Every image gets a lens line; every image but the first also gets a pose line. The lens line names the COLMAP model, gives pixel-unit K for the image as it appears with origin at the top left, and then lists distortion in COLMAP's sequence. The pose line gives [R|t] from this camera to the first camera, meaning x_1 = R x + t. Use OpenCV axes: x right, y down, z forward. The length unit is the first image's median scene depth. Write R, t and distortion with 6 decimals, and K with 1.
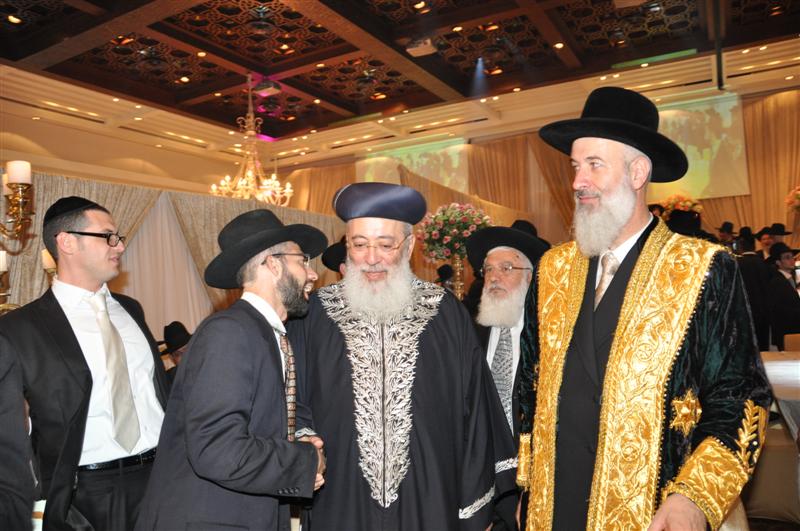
lens RADIAL K [[624.1, 0, 398.7], [0, 624.1, 252.7], [0, 0, 1]] dist [-0.088448, 0.006908]
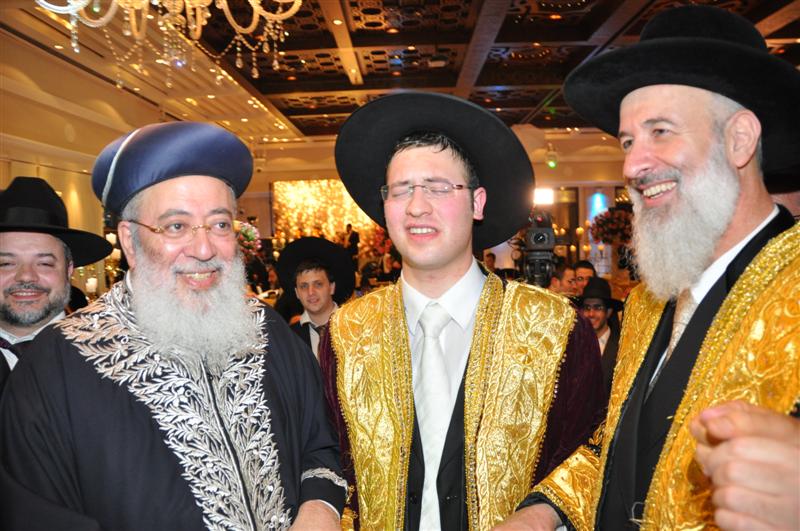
lens RADIAL K [[624.1, 0, 398.7], [0, 624.1, 252.7], [0, 0, 1]] dist [-0.088448, 0.006908]
pose [[0.699810, -0.045049, 0.712908, -0.324197], [-0.011935, 0.997133, 0.074725, -0.050999], [-0.714230, -0.060801, 0.697265, 0.476076]]
